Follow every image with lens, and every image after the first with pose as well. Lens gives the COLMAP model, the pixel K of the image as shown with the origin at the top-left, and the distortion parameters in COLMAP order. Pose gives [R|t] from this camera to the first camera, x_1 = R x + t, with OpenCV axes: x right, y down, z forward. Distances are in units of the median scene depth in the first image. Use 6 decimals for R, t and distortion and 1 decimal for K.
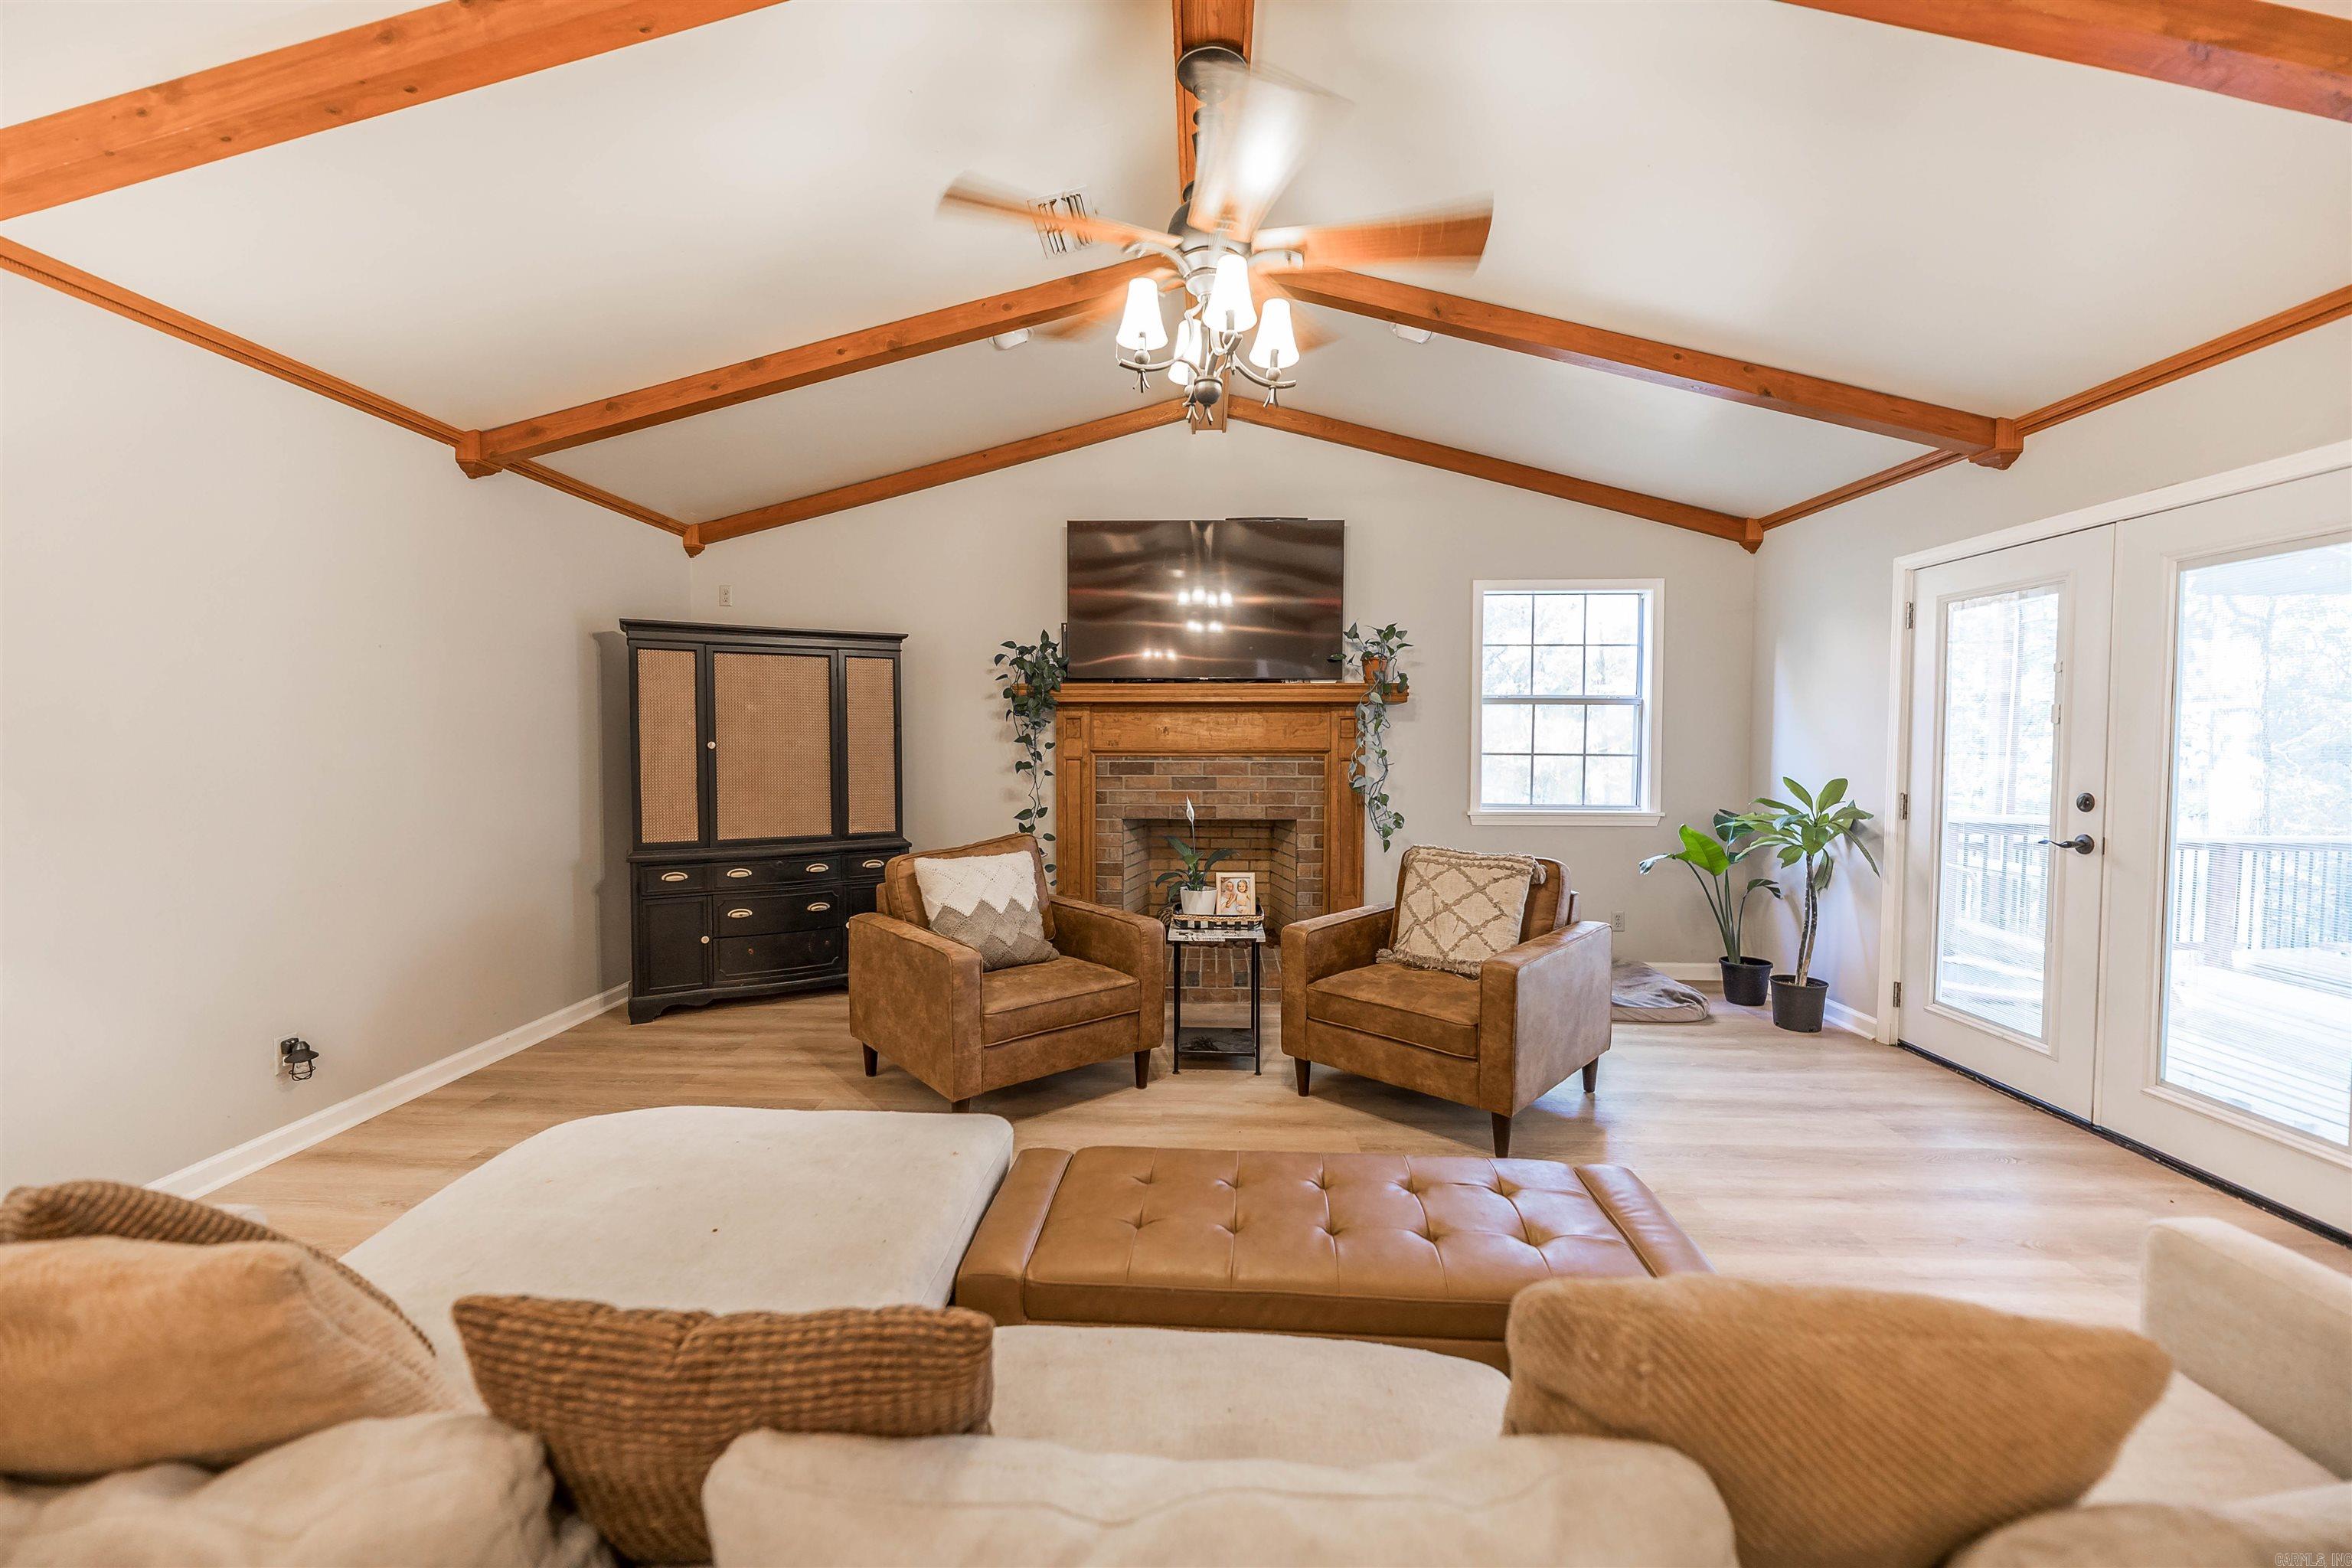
lens RADIAL K [[943.6, 0, 1177.7], [0, 943.6, 776.9], [0, 0, 1]] dist [-0.001690, -0.000391]
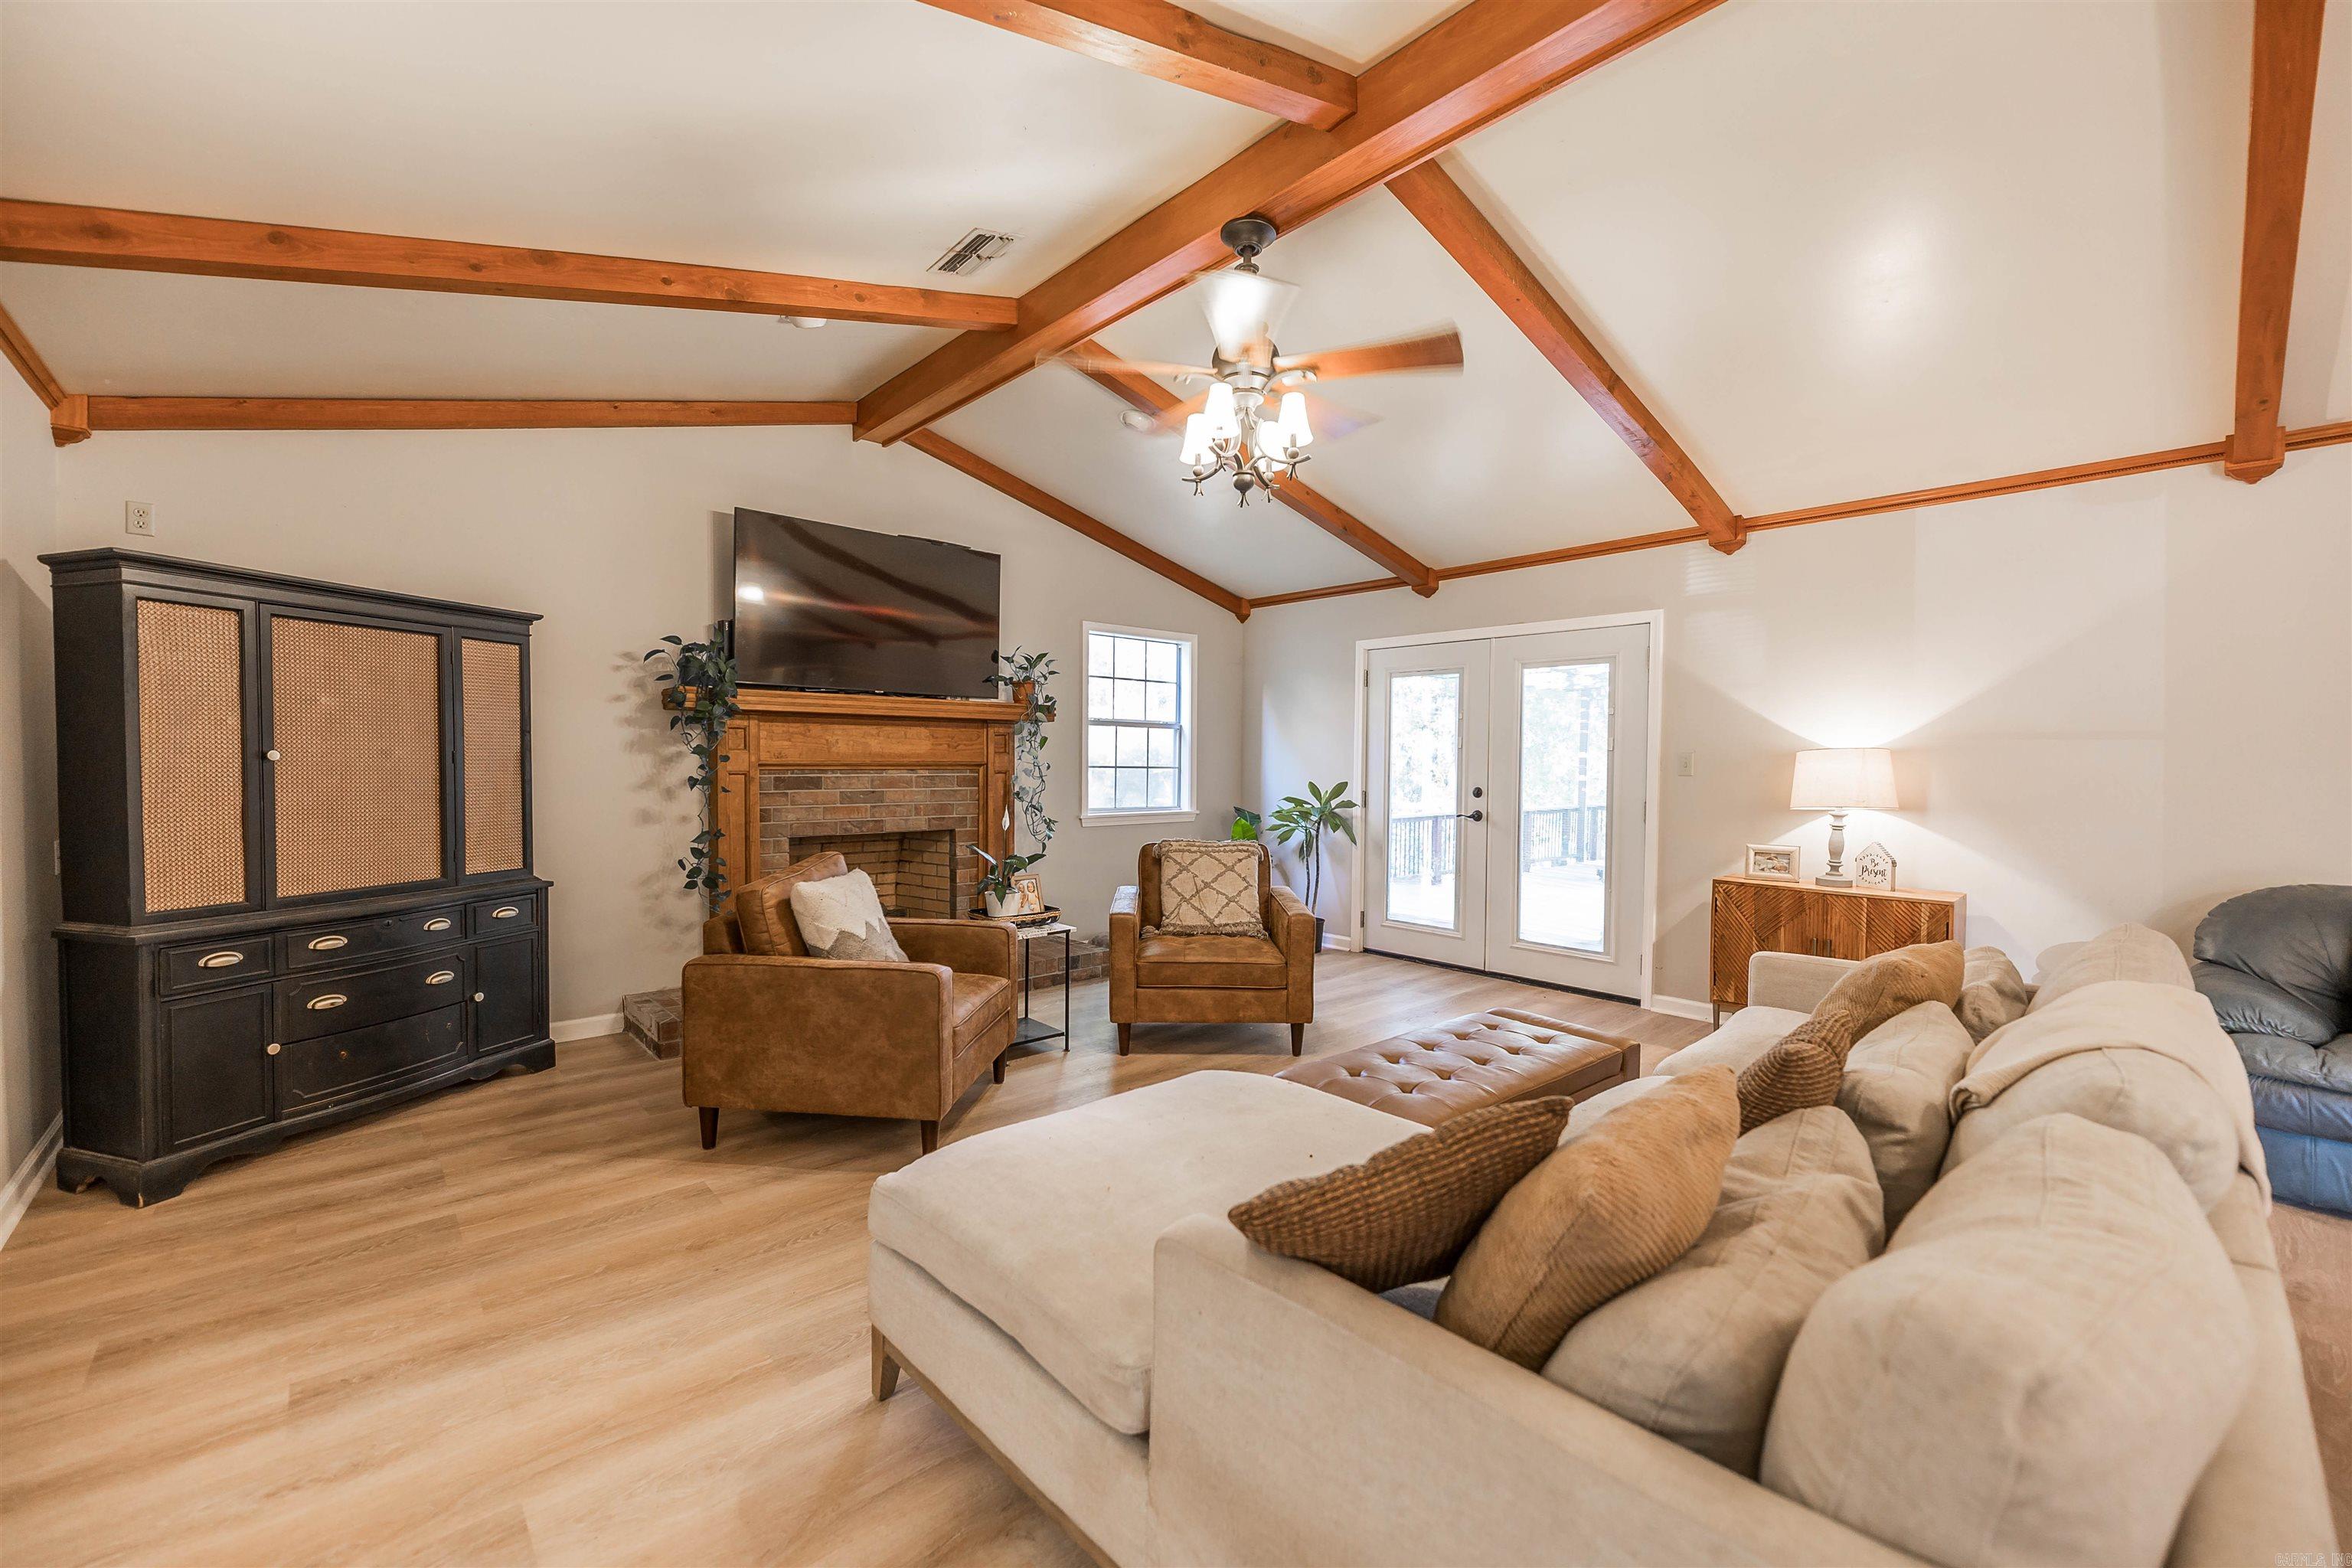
lens RADIAL K [[938.6, 0, 1176.0], [0, 938.6, 784.0], [0, 0, 1]] dist [-0.002159, -0.000569]
pose [[0.717918, -0.014720, 0.695973, -0.481080], [0.020593, 0.999788, -0.000096, -0.000224], [-0.695824, 0.014401, 0.718068, 0.081291]]
